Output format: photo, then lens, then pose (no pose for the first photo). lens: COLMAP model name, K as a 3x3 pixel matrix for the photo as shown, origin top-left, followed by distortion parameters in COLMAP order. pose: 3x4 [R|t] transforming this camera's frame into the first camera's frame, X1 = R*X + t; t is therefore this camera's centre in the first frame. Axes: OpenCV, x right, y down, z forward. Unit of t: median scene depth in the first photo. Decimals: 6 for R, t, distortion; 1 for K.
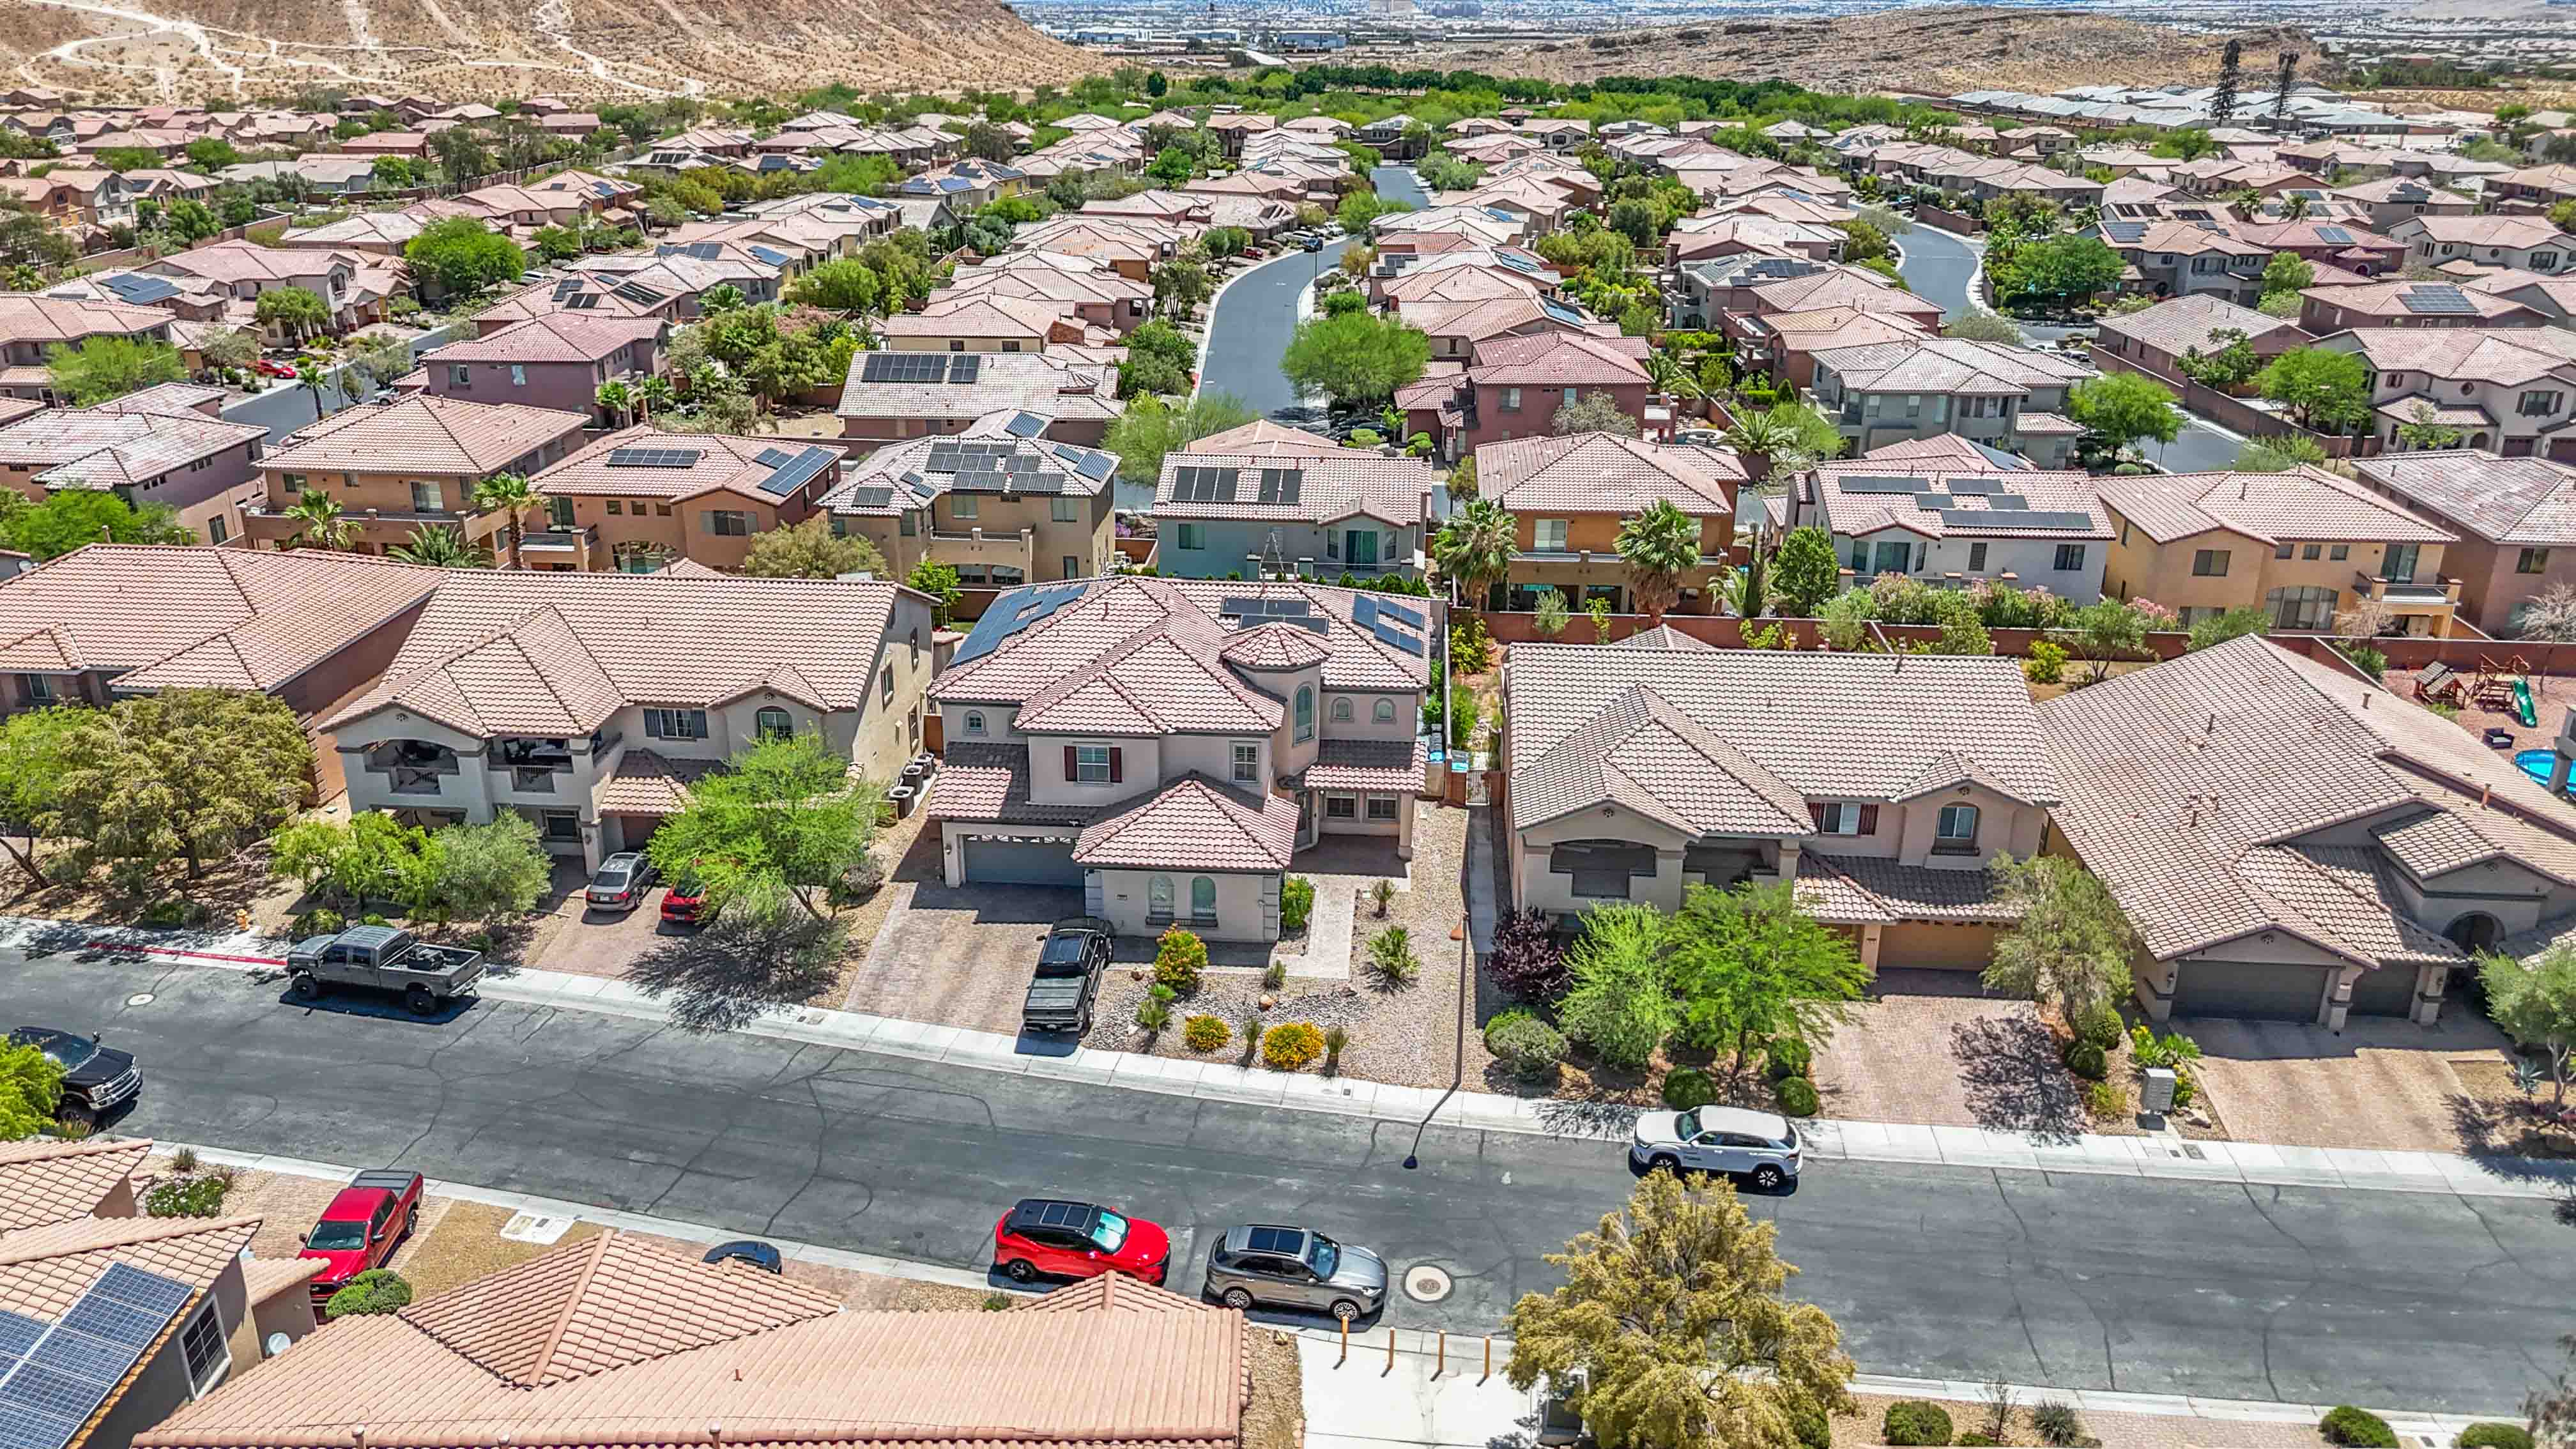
lens RADIAL K [[1901.5, 0, 1288.1], [0, 1901.5, 718.1], [0, 0, 1]] dist [0.056079, -0.052032]
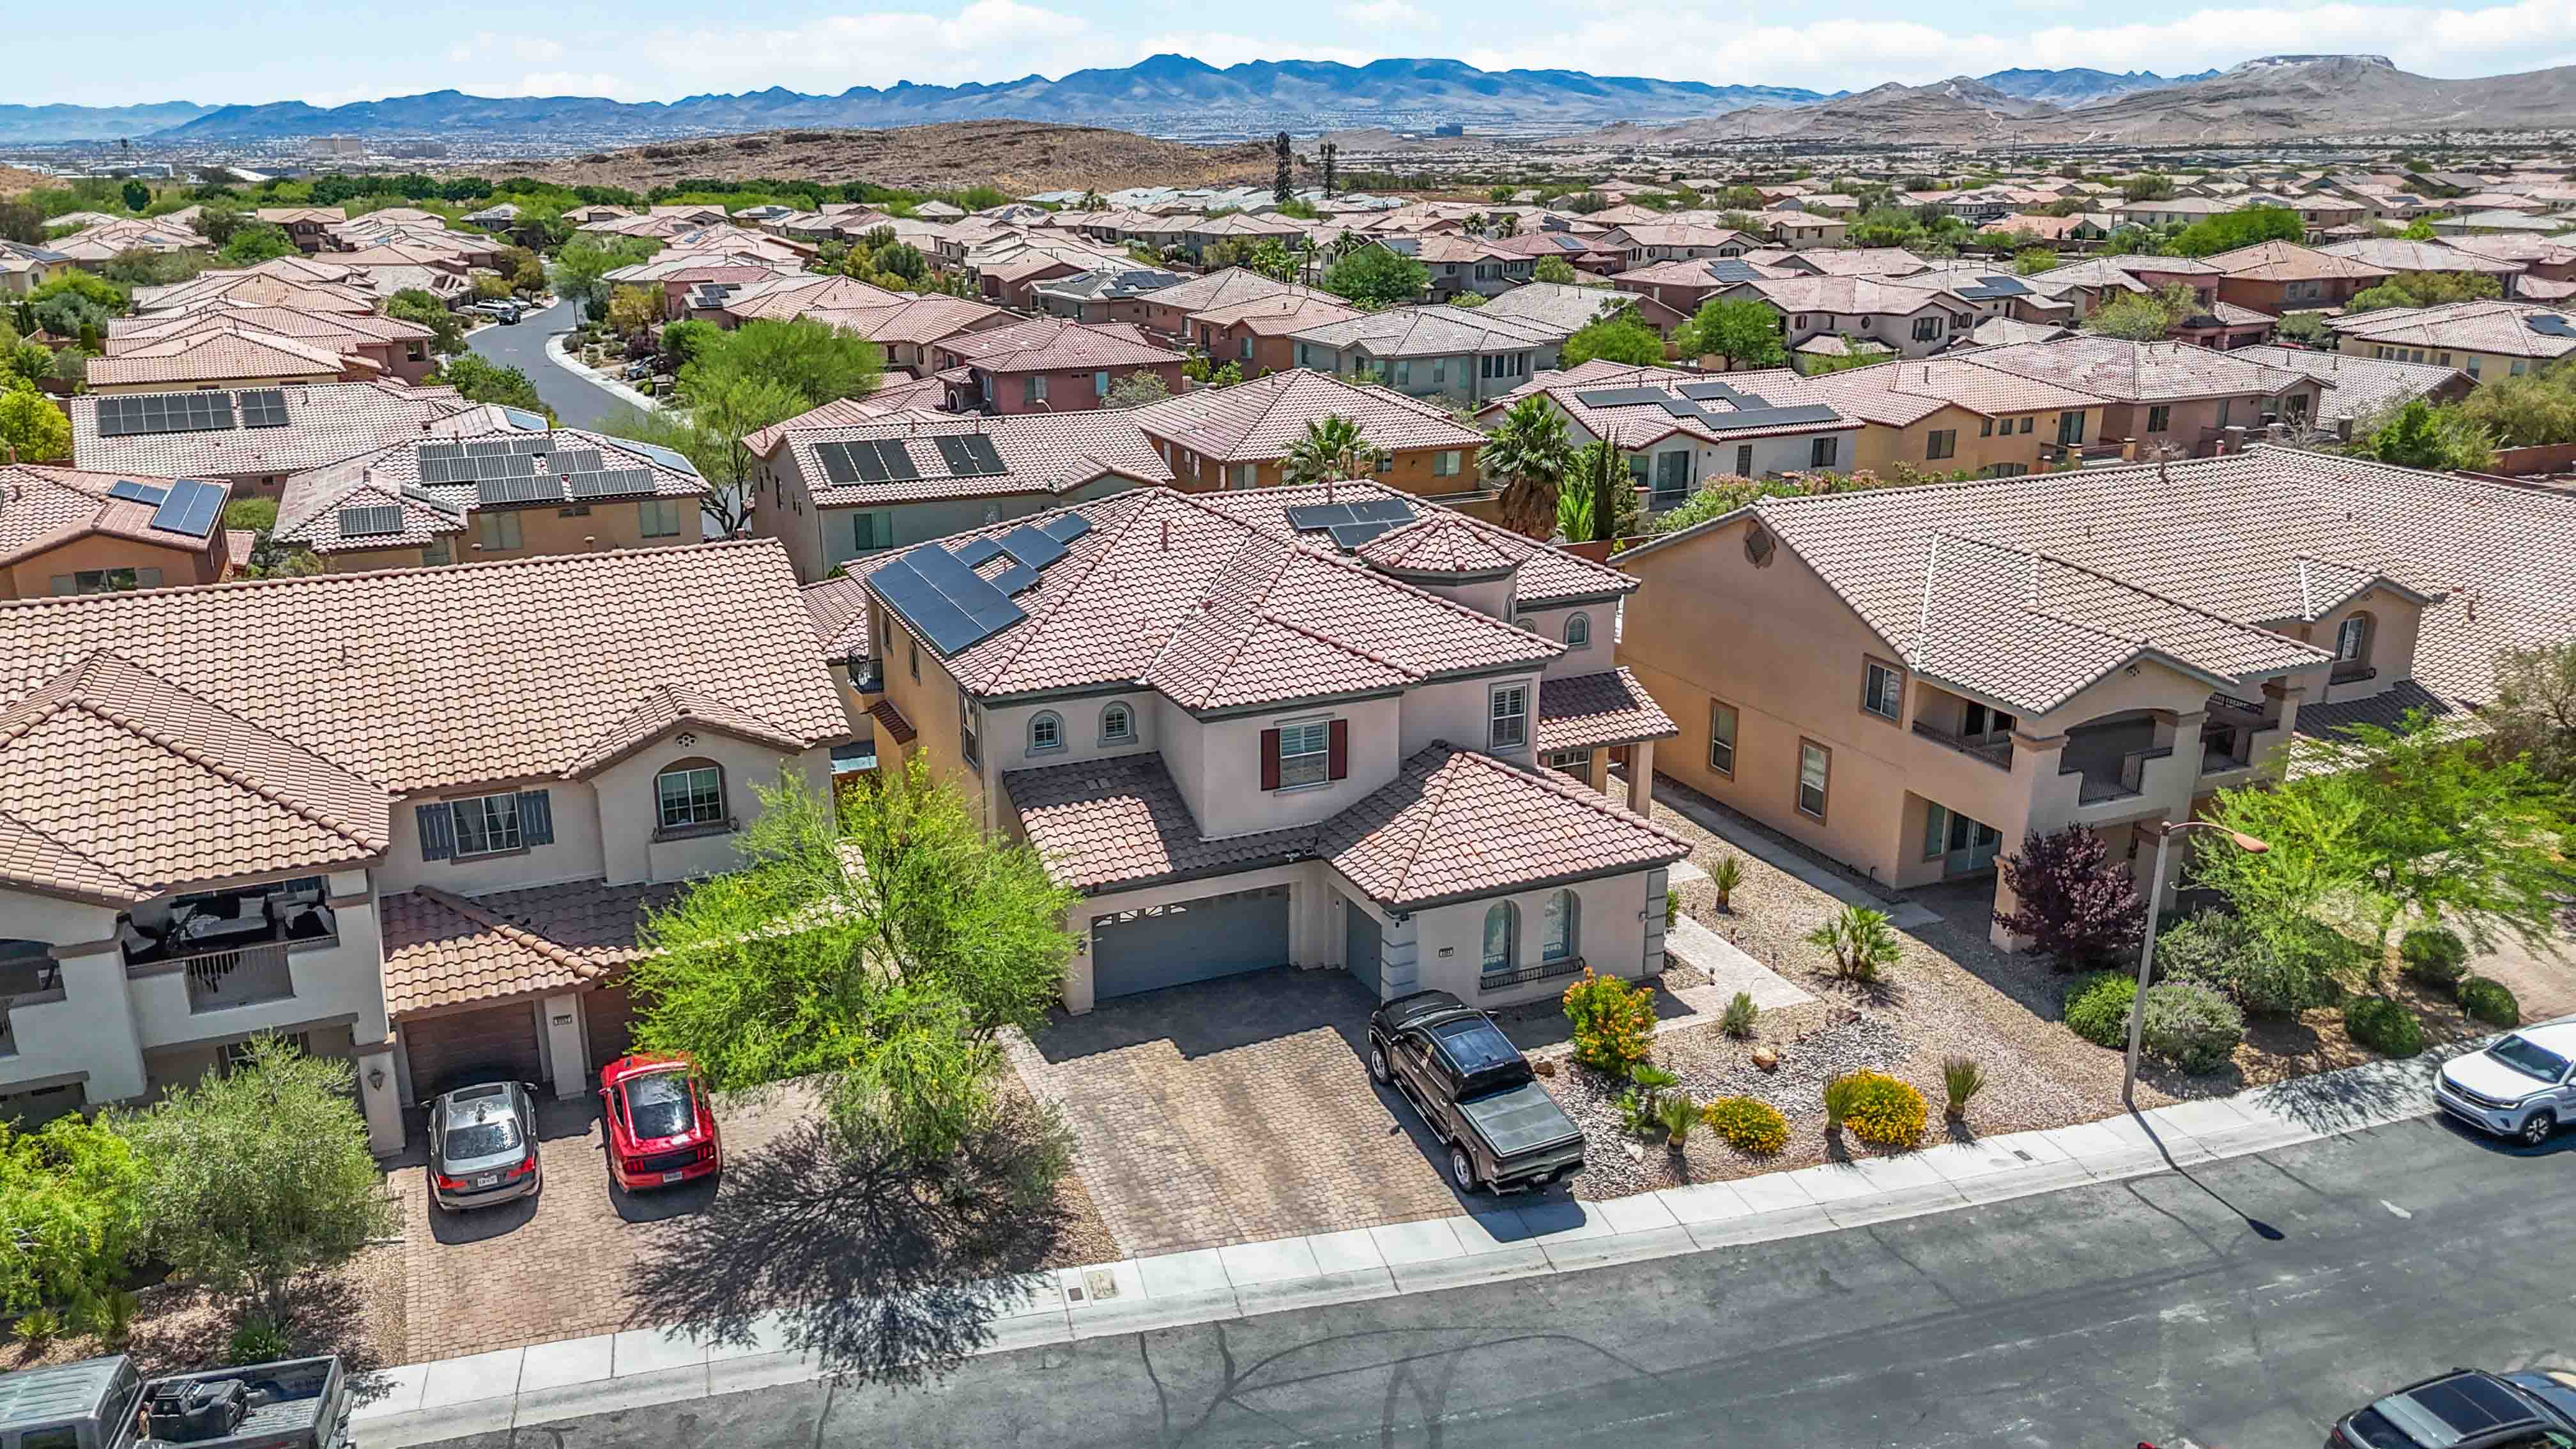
lens RADIAL K [[1901.5, 0, 1282.5], [0, 1901.5, 719.2], [0, 0, 1]] dist [0.056079, -0.052032]
pose [[0.881320, -0.147688, 0.448847, -0.361774], [0.176792, 0.983971, -0.023371, 0.024916], [-0.438200, 0.099950, 0.893303, 0.444914]]
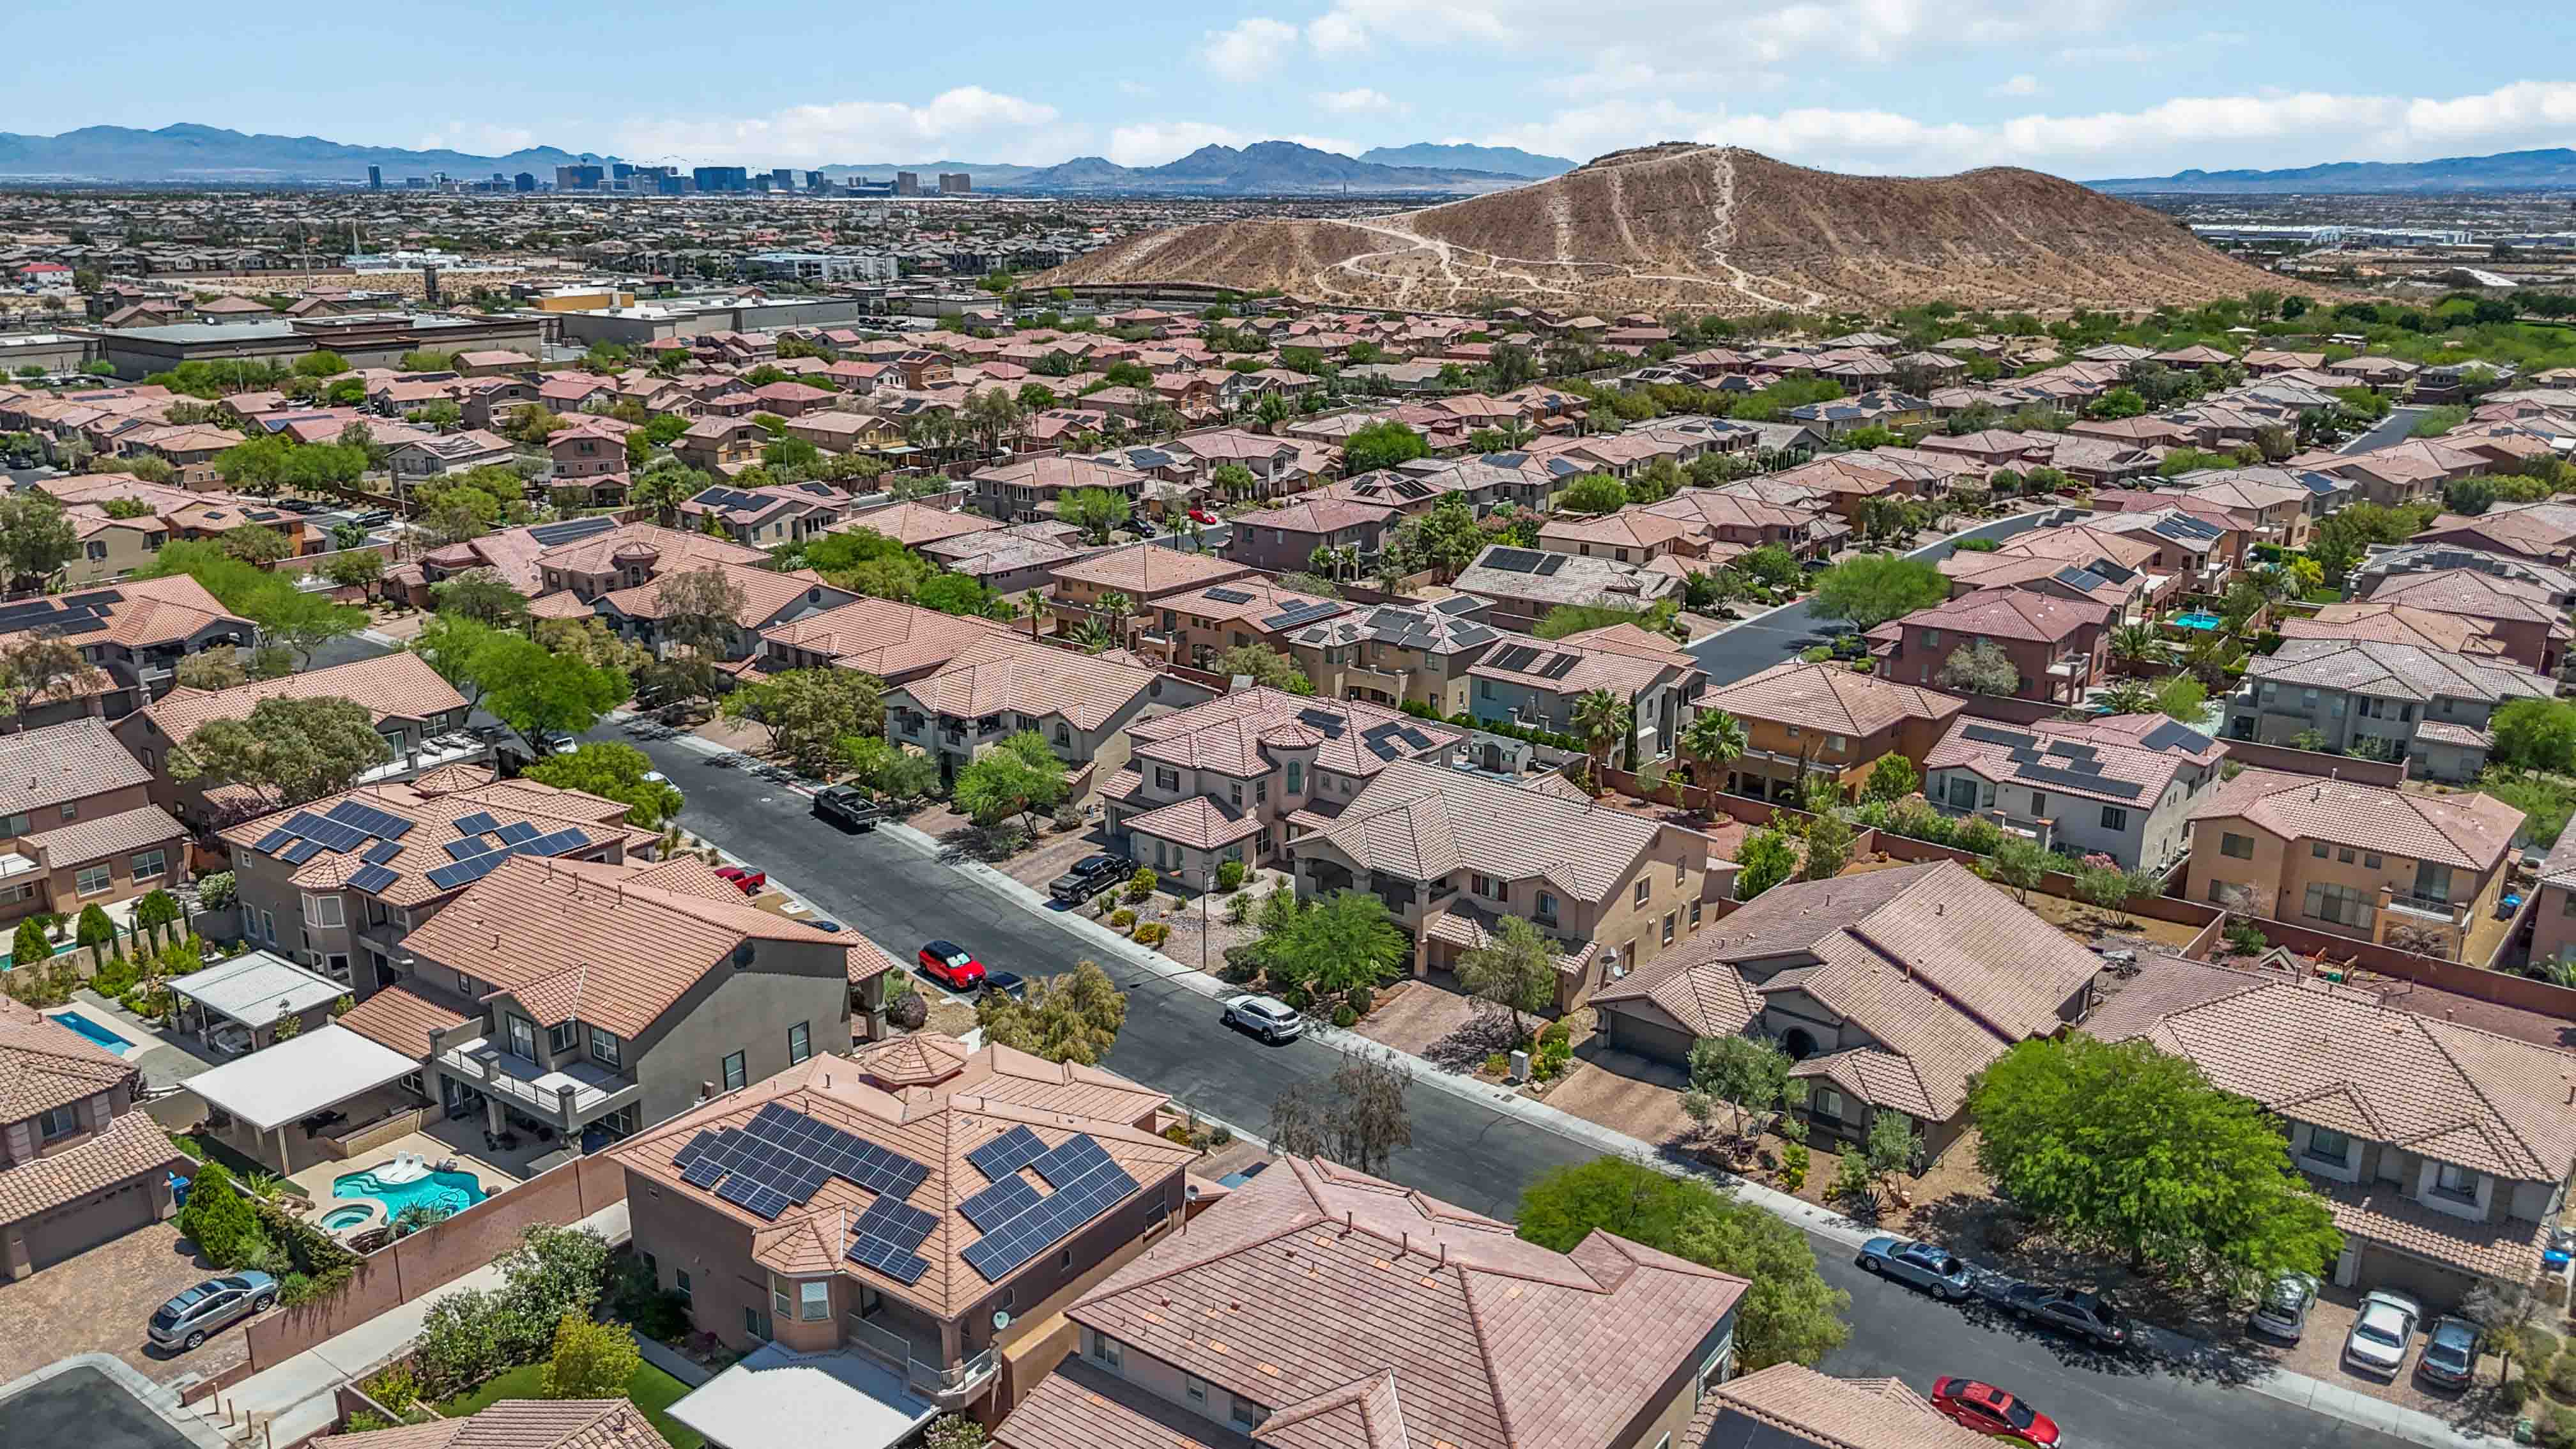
lens RADIAL K [[1901.5, 0, 1288.5], [0, 1901.5, 714.4], [0, 0, 1]] dist [0.056079, -0.052032]
pose [[0.808002, 0.157788, -0.567658, 0.952883], [-0.209421, 0.977469, -0.026389, -0.011468], [0.550704, 0.140202, 0.822841, -0.398896]]
